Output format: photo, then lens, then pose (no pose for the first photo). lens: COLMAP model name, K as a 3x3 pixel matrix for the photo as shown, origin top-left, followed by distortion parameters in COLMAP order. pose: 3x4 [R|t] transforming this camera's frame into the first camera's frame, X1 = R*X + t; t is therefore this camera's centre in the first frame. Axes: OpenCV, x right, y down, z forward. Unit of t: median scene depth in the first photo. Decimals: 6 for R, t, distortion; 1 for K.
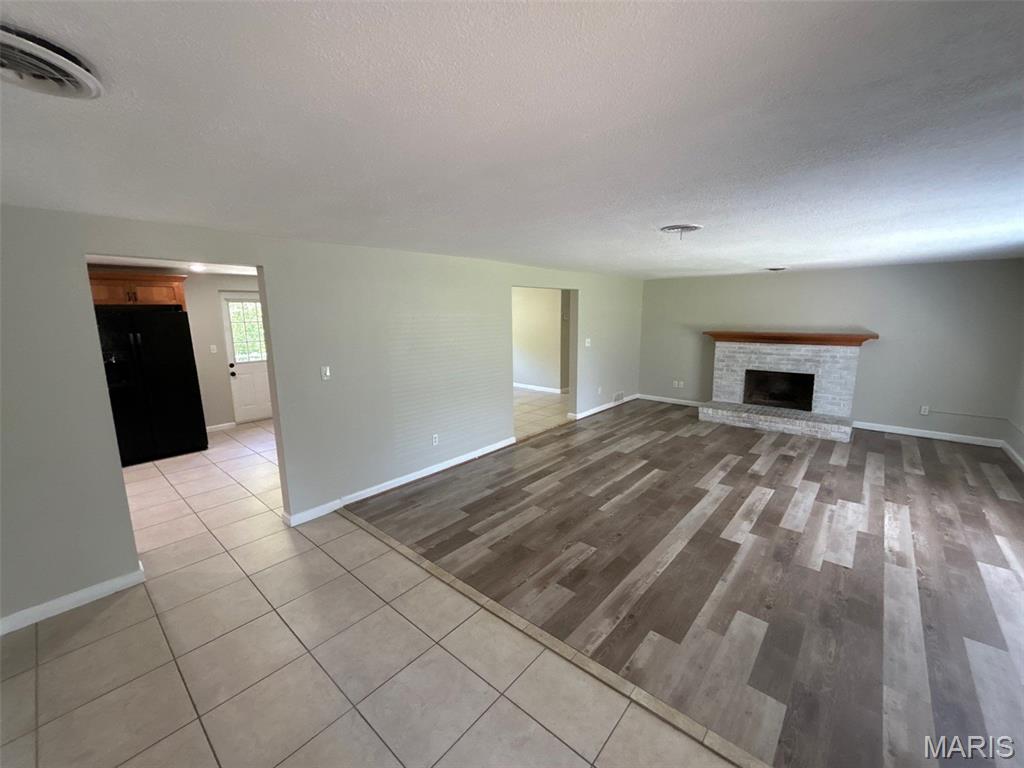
lens RADIAL K [[413.6, 0, 511.7], [0, 413.6, 382.6], [0, 0, 1]] dist [-0.000904, 0.000751]
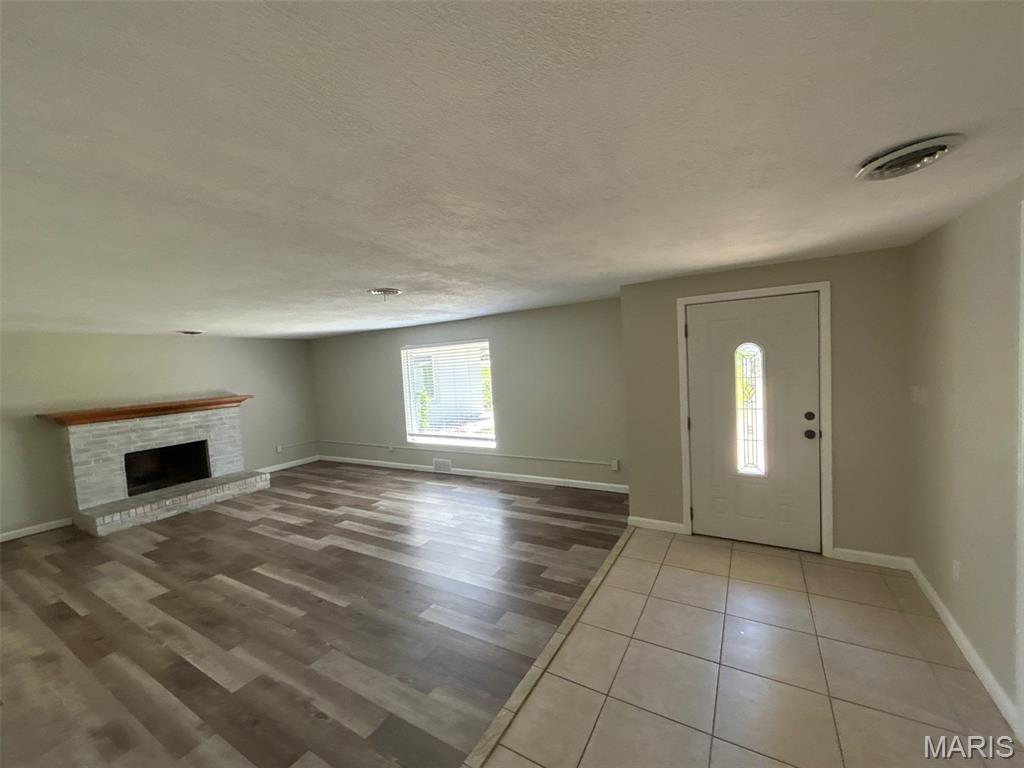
lens RADIAL K [[413.6, 0, 511.7], [0, 413.6, 382.6], [0, 0, 1]] dist [-0.000904, 0.000751]
pose [[-0.180721, -0.032615, 0.982993, -0.418945], [0.221410, 0.972447, 0.072971, -0.070916], [-0.958289, 0.230832, -0.168520, 0.483826]]
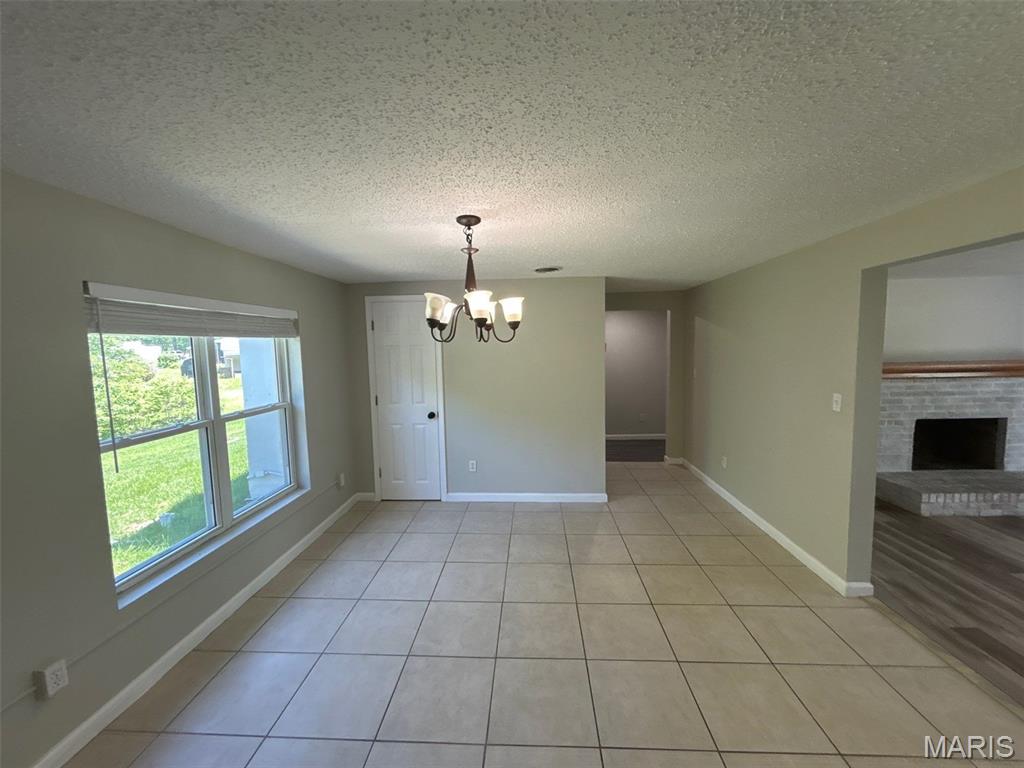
lens RADIAL K [[413.6, 0, 511.7], [0, 413.6, 382.6], [0, 0, 1]] dist [-0.000904, 0.000751]
pose [[0.782308, -0.062150, 0.619783, -0.419342], [0.117173, 0.991930, -0.048432, -0.163211], [-0.611771, 0.110511, 0.783277, 1.070724]]
